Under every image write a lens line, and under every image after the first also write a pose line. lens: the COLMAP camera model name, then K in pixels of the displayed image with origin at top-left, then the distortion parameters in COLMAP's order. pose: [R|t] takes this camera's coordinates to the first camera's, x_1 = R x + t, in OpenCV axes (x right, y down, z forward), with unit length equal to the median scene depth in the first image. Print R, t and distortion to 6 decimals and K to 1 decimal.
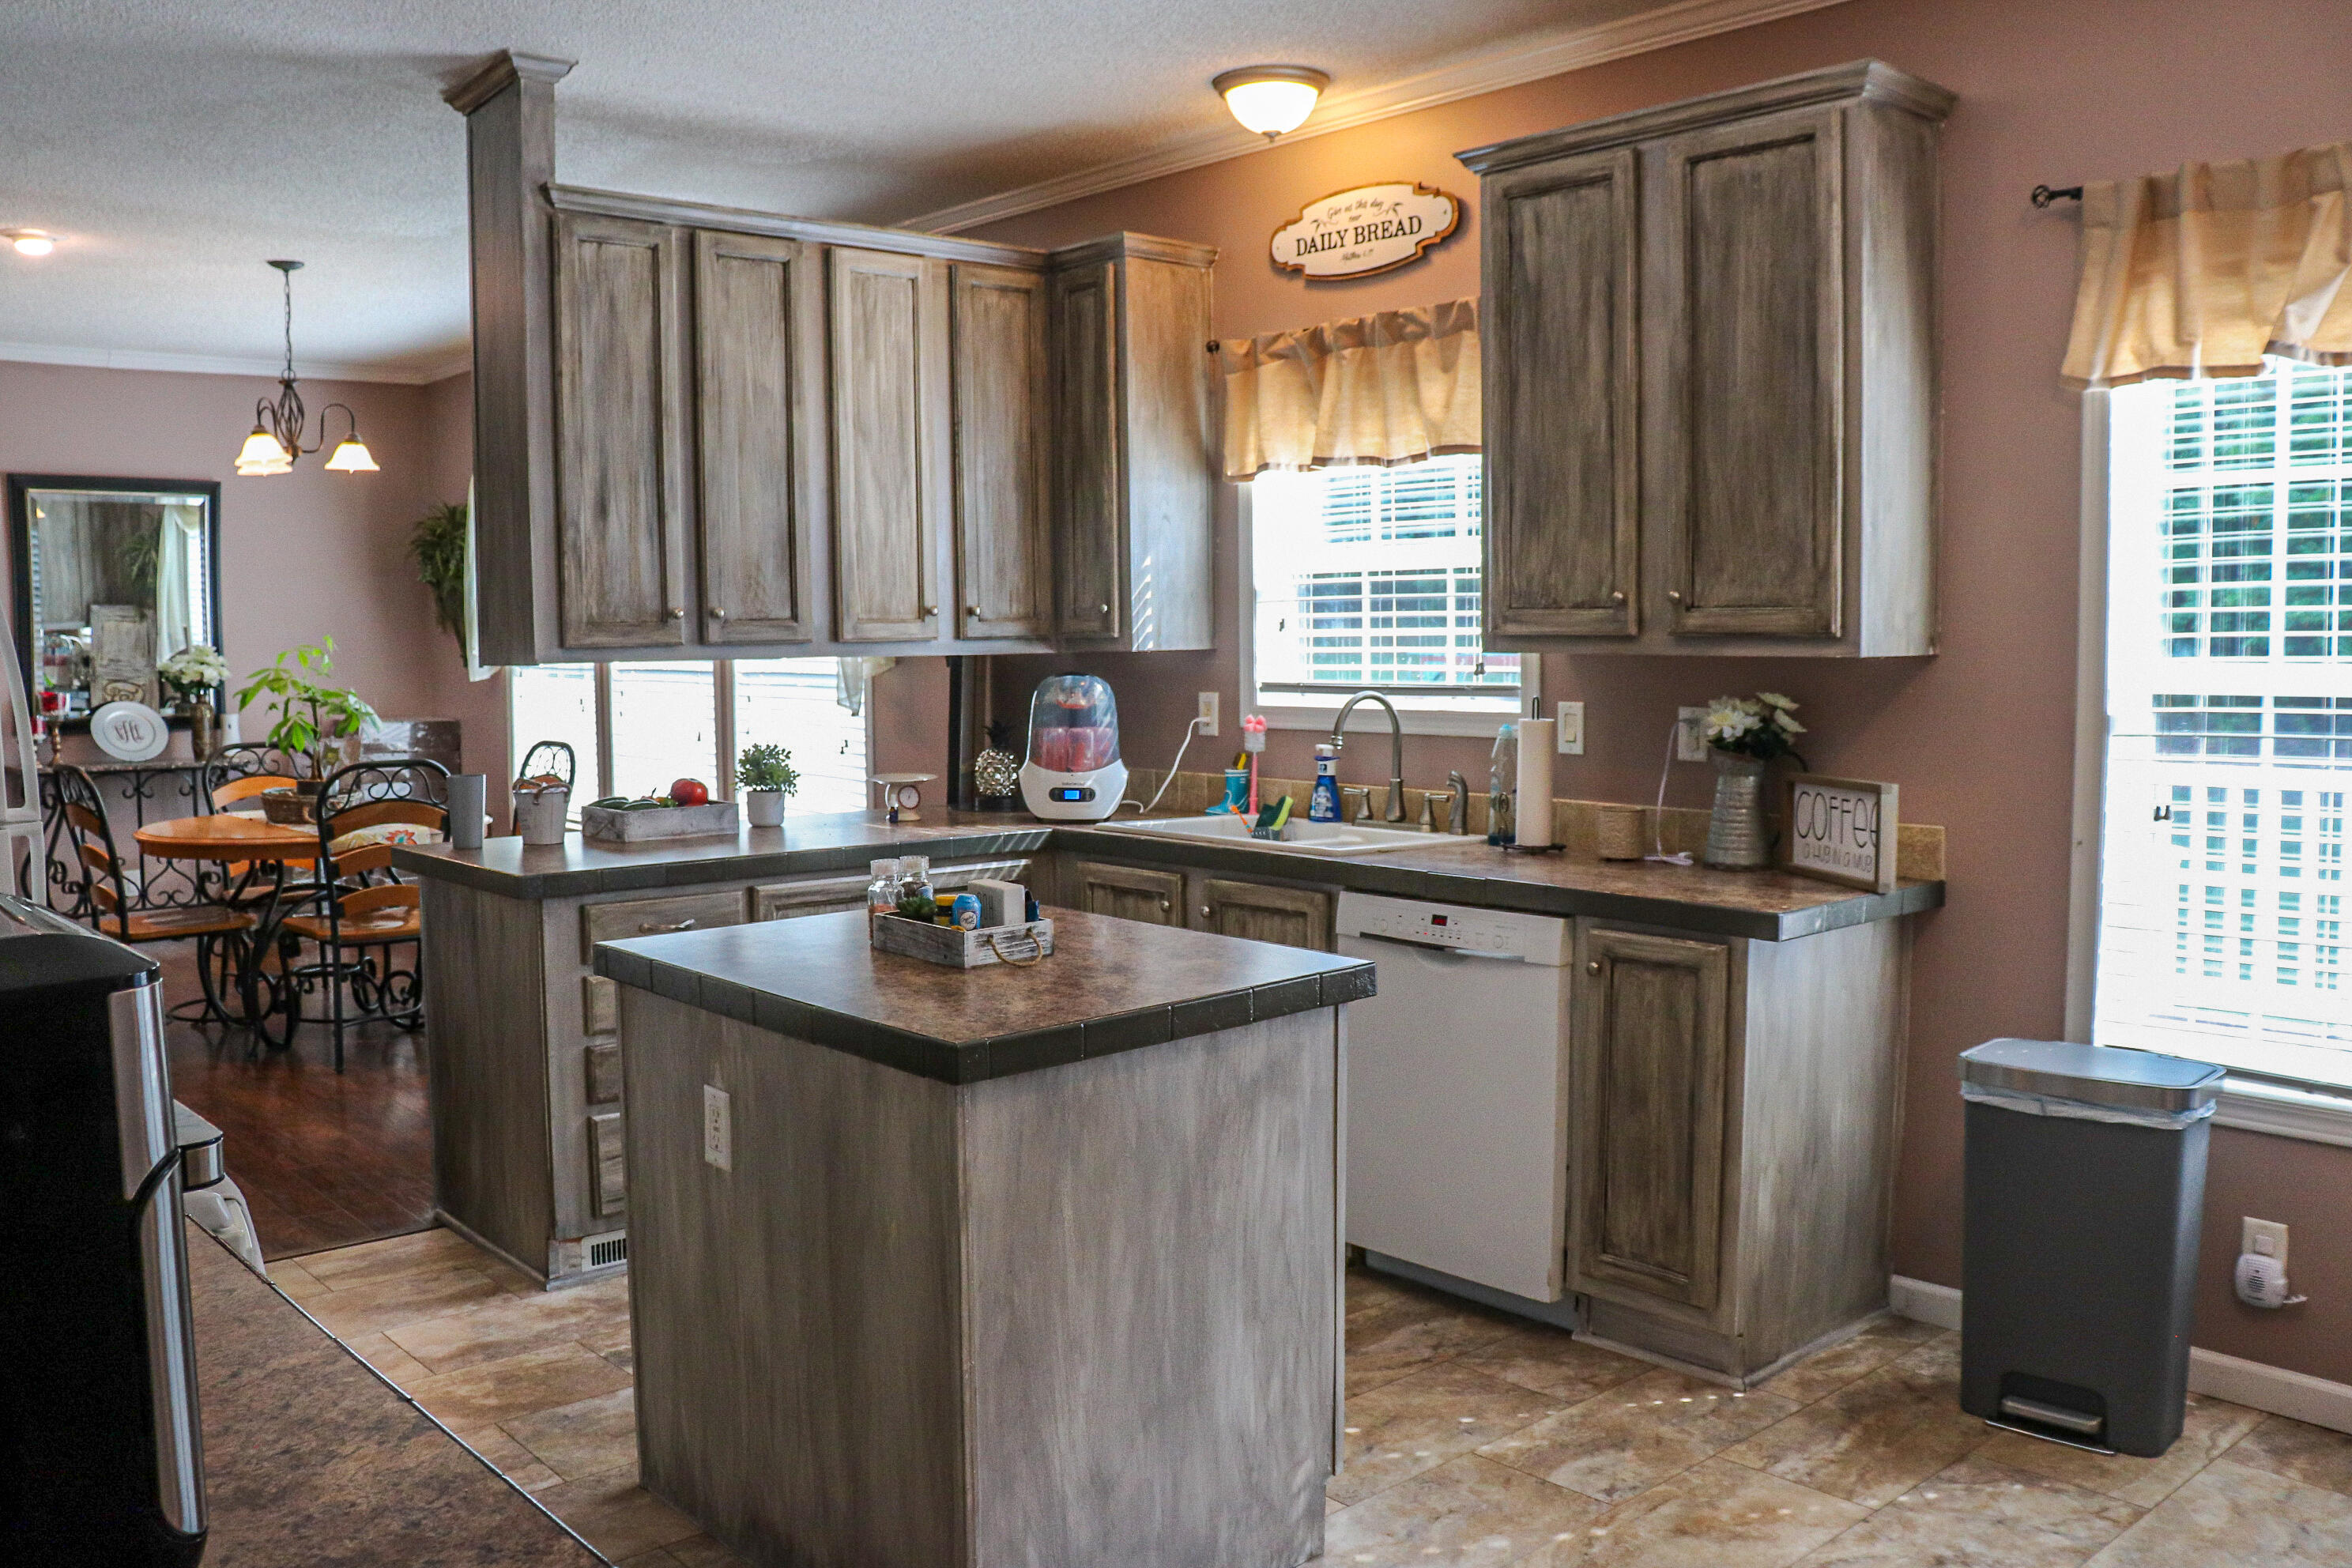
lens RADIAL K [[1940.8, 0, 1150.6], [0, 1940.8, 779.8], [0, 0, 1]] dist [-0.169022, 0.139210]
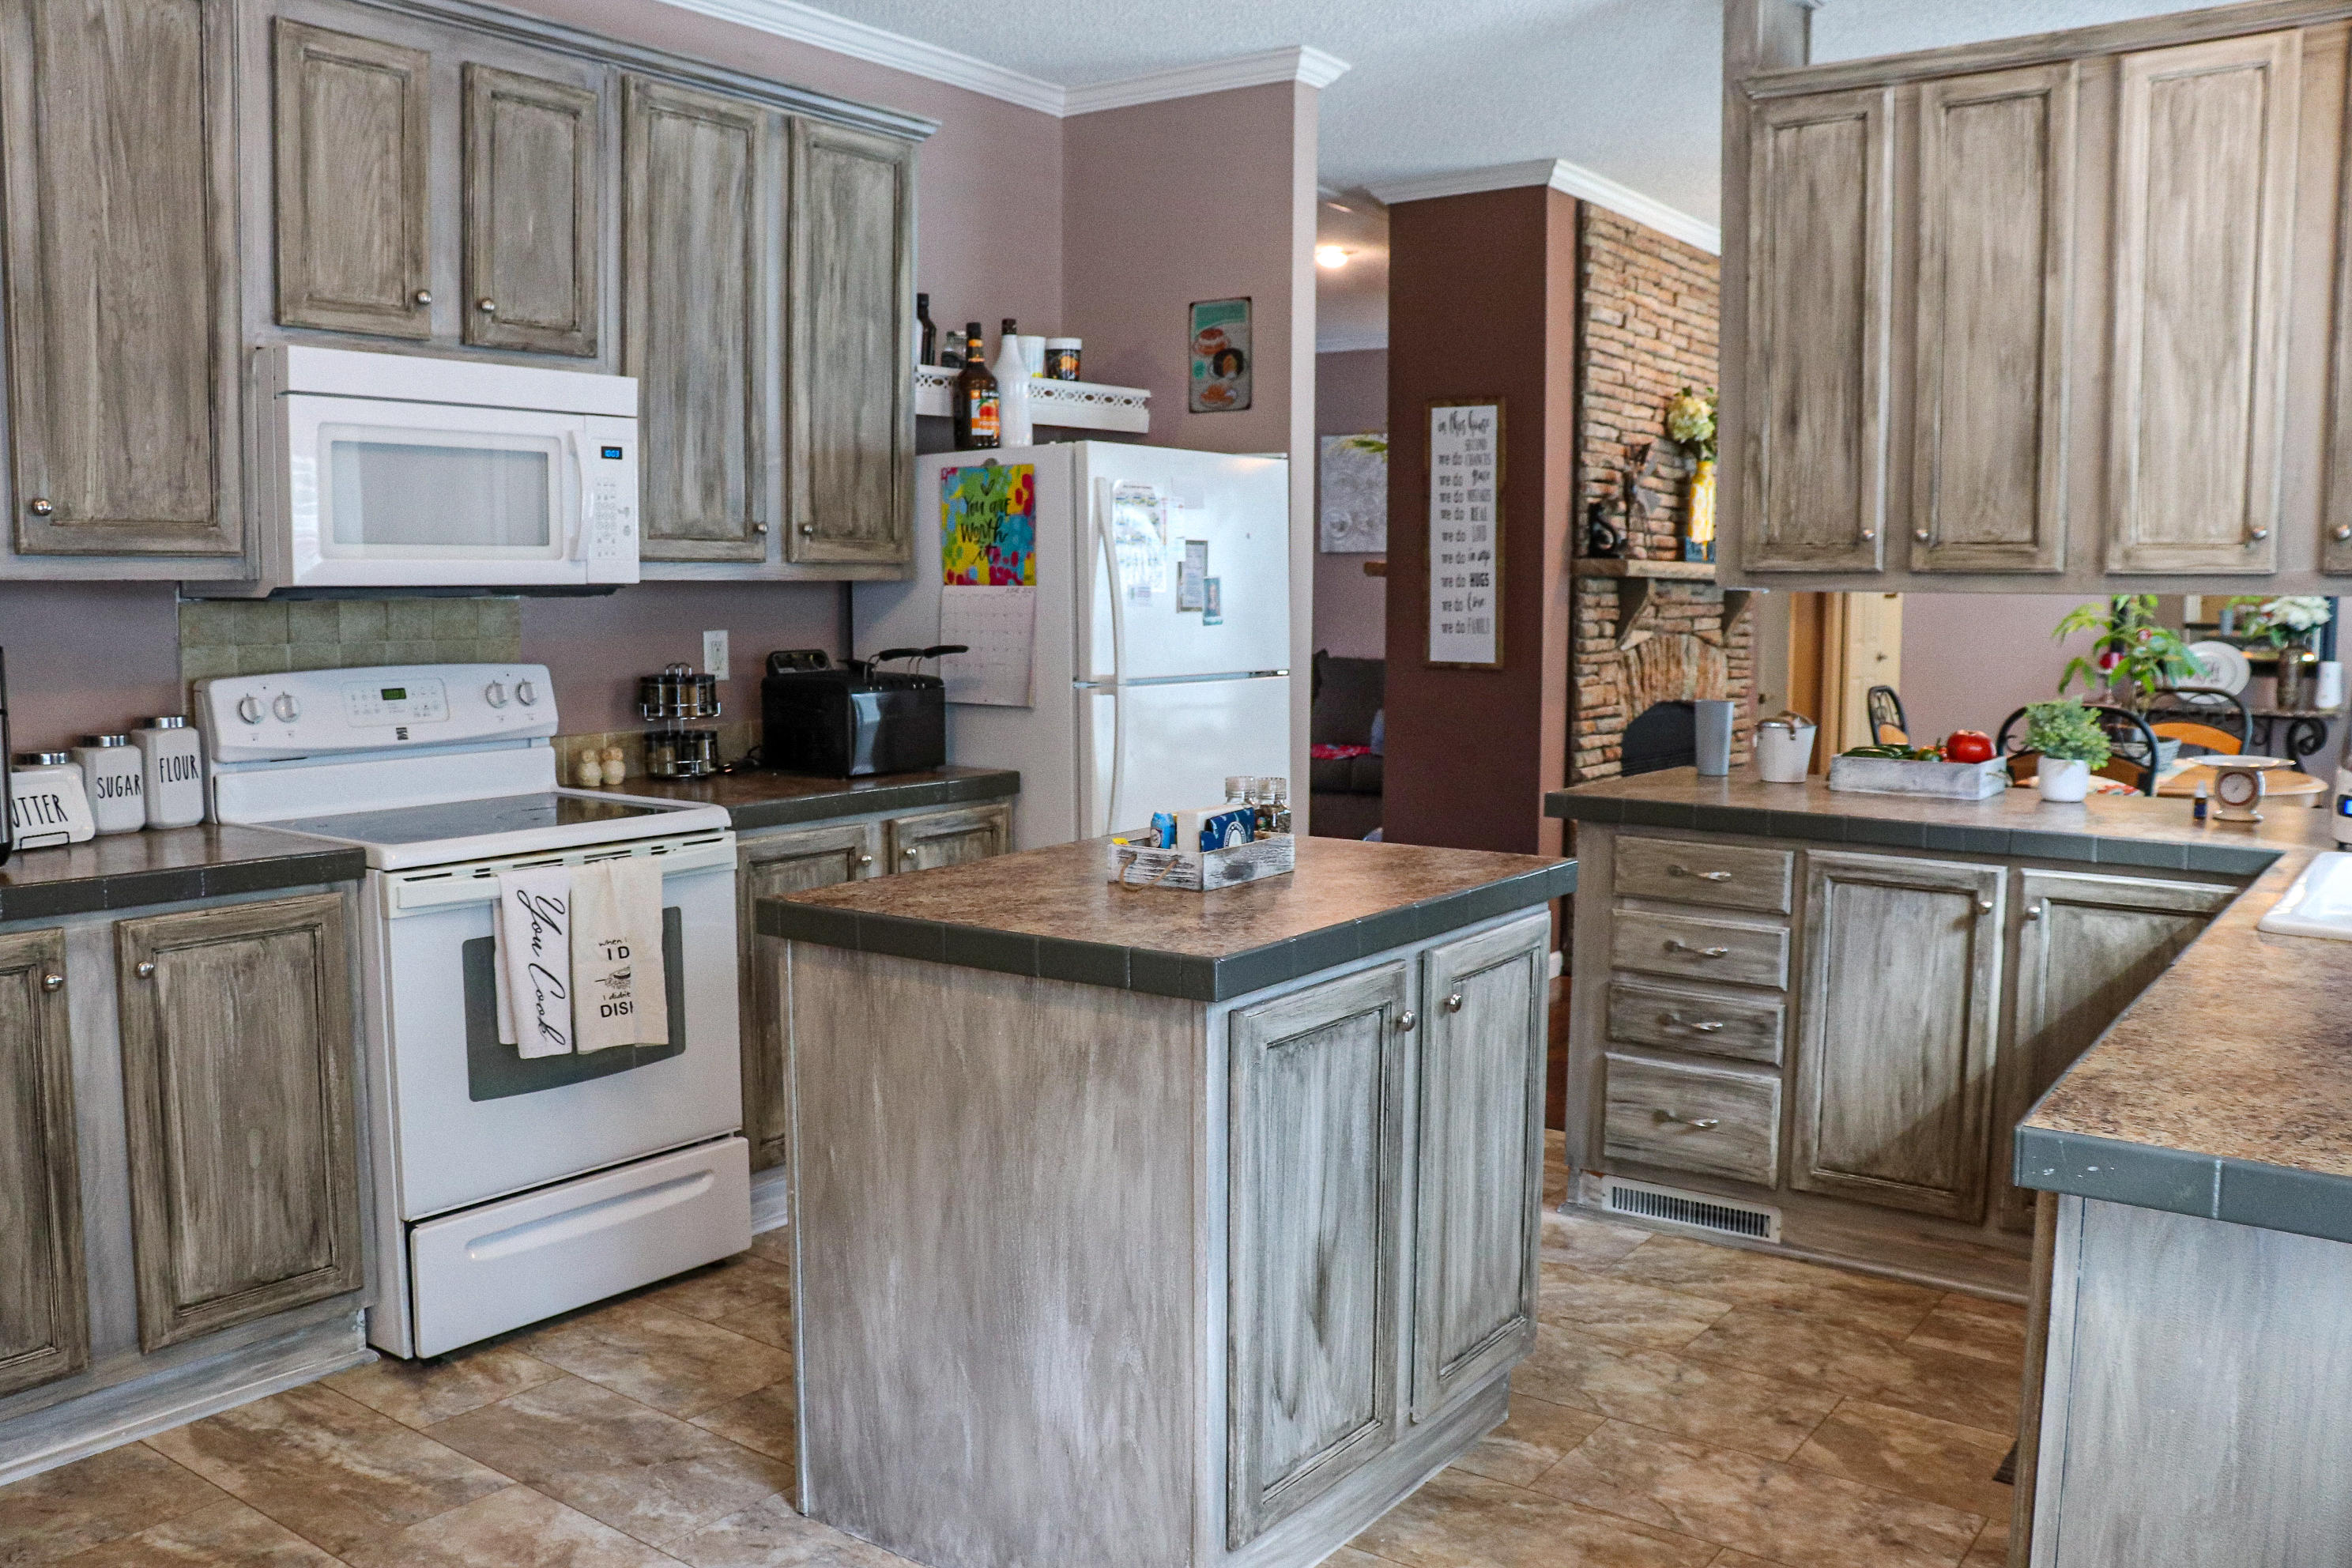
lens RADIAL K [[1940.8, 0, 1160.4], [0, 1940.8, 803.8], [0, 0, 1]] dist [-0.169022, 0.139210]
pose [[0.204445, 0.118022, -0.971737, 0.520509], [-0.079574, 0.991423, 0.103671, -0.028165], [0.975638, 0.056130, 0.212083, 0.491680]]
